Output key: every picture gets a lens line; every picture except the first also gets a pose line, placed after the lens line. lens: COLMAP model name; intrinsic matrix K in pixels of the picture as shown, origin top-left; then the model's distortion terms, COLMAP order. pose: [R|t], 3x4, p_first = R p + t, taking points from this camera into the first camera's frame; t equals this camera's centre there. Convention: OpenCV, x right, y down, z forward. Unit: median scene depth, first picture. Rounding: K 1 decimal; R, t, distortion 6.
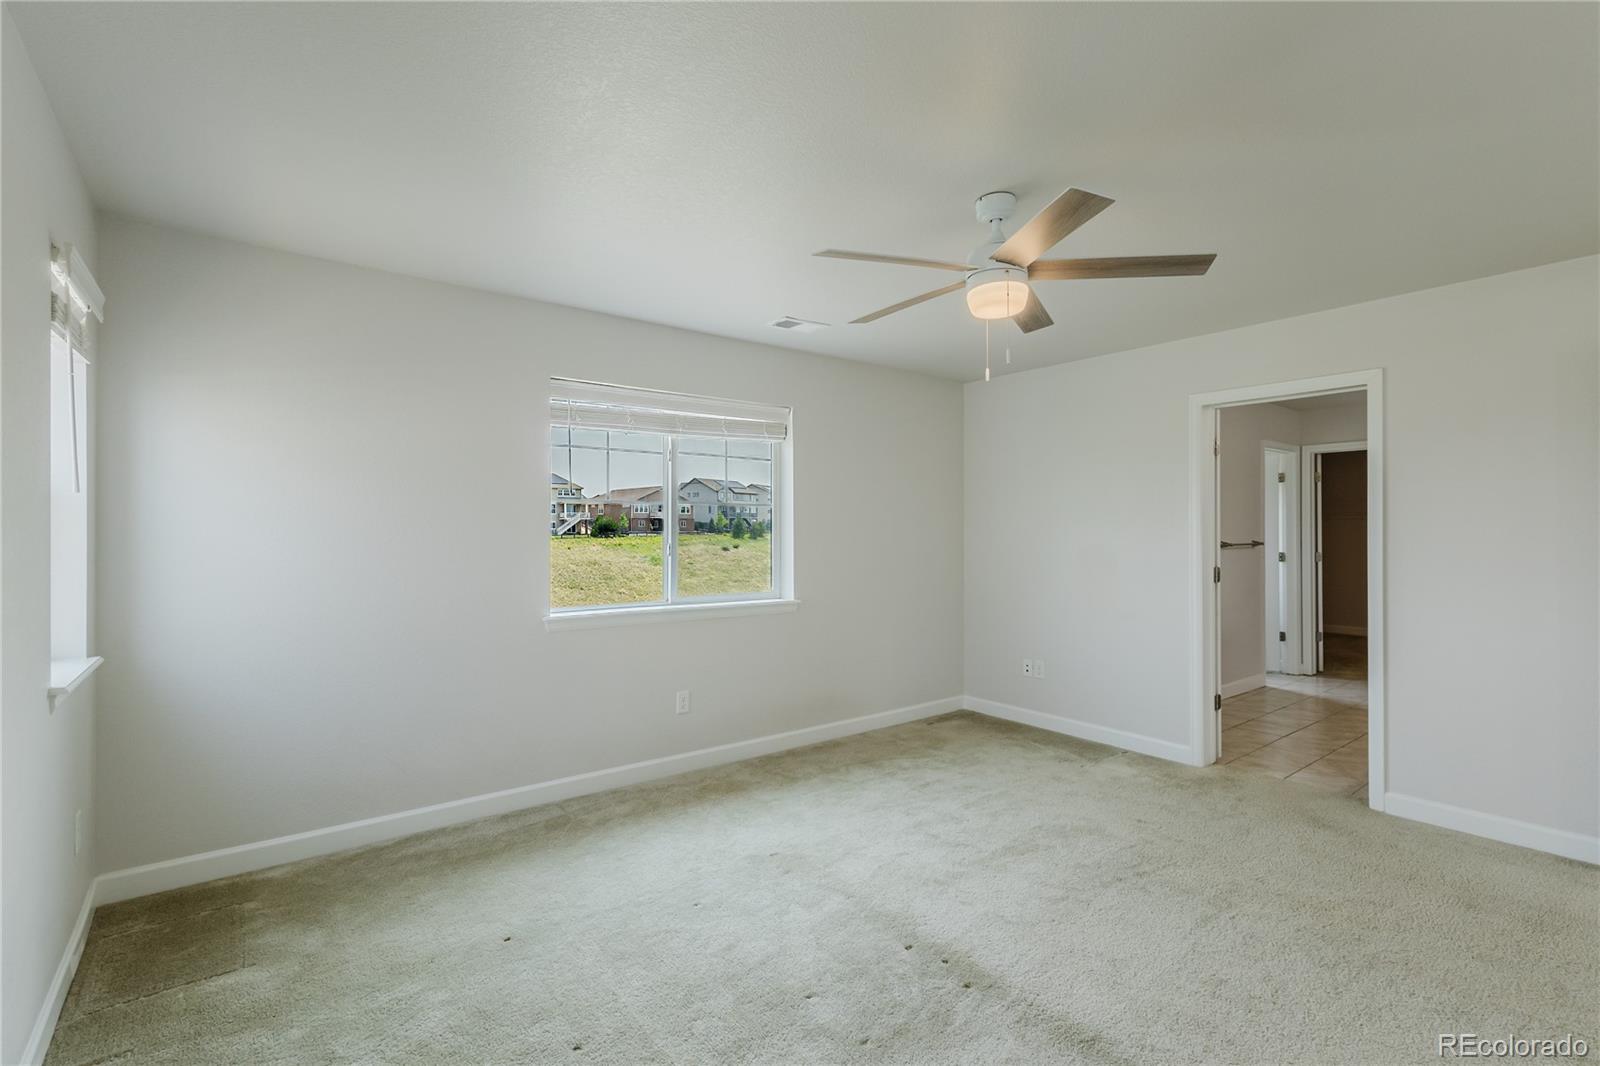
lens RADIAL K [[731.3, 0, 802.4], [0, 731.3, 532.5], [0, 0, 1]] dist [-0.000522, -0.000038]
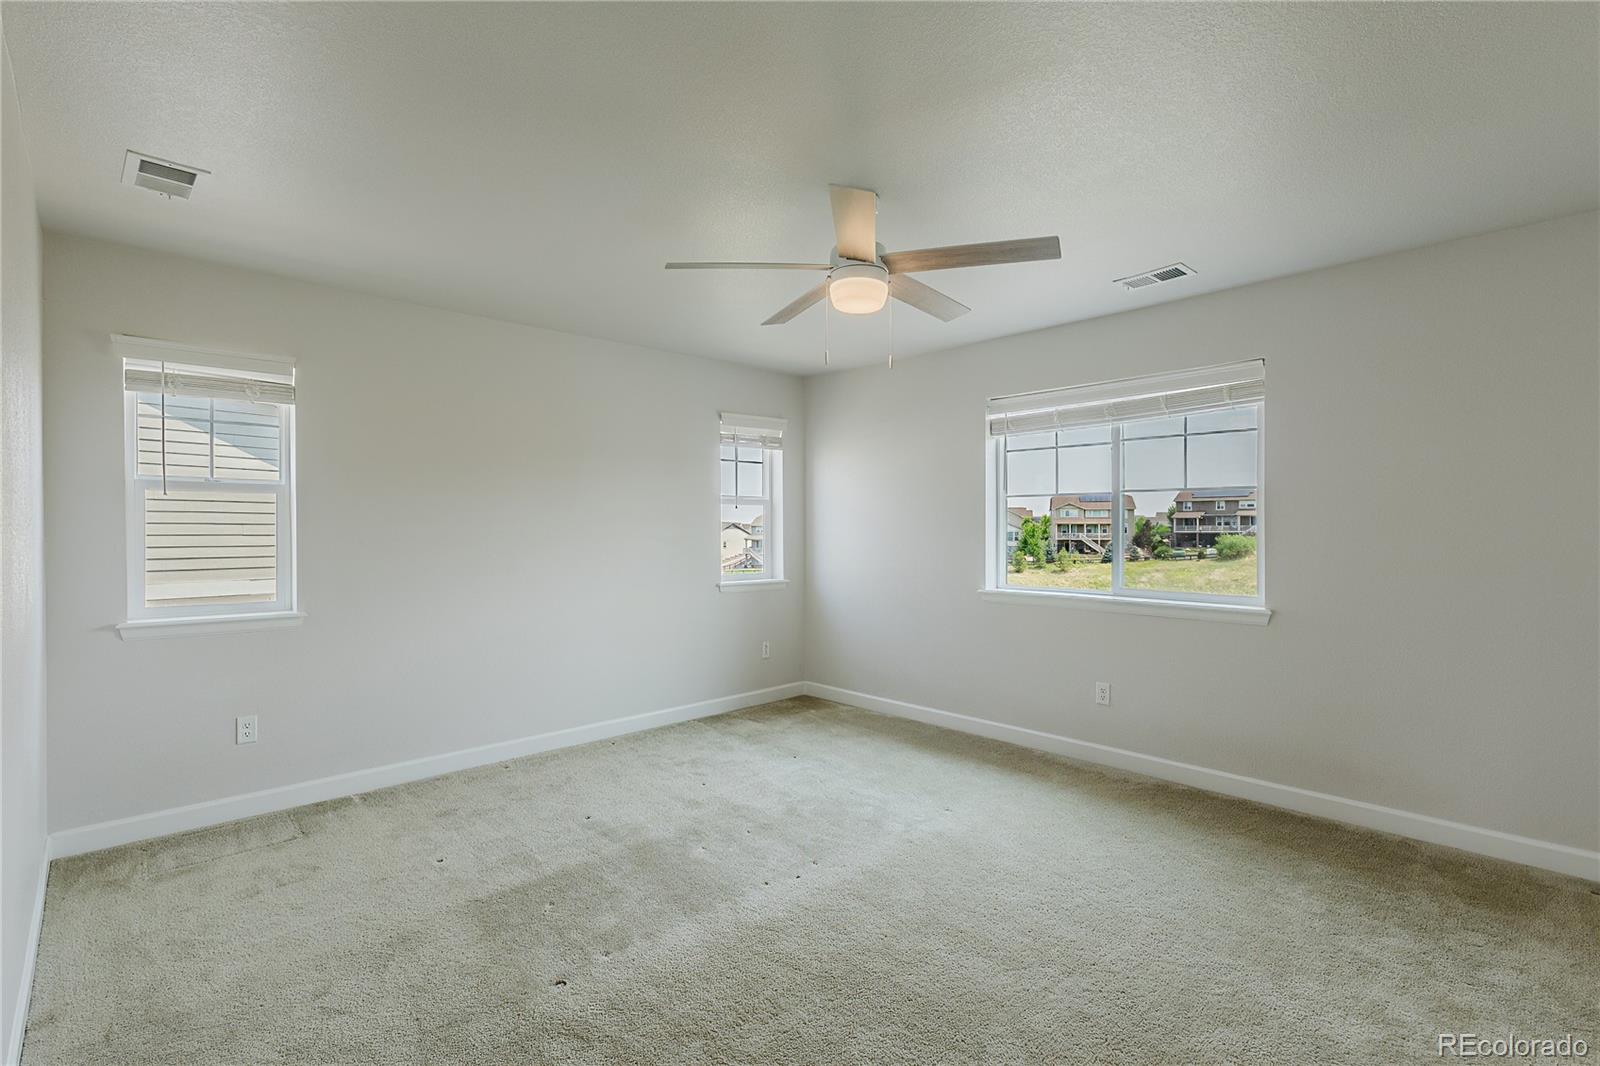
lens RADIAL K [[731.3, 0, 796.1], [0, 731.3, 532.8], [0, 0, 1]] dist [-0.000522, -0.000038]
pose [[0.101313, 0.007426, -0.994827, 0.237887], [-0.001541, 0.999972, 0.007308, 0.002234], [0.994853, 0.000793, 0.101322, 0.148885]]
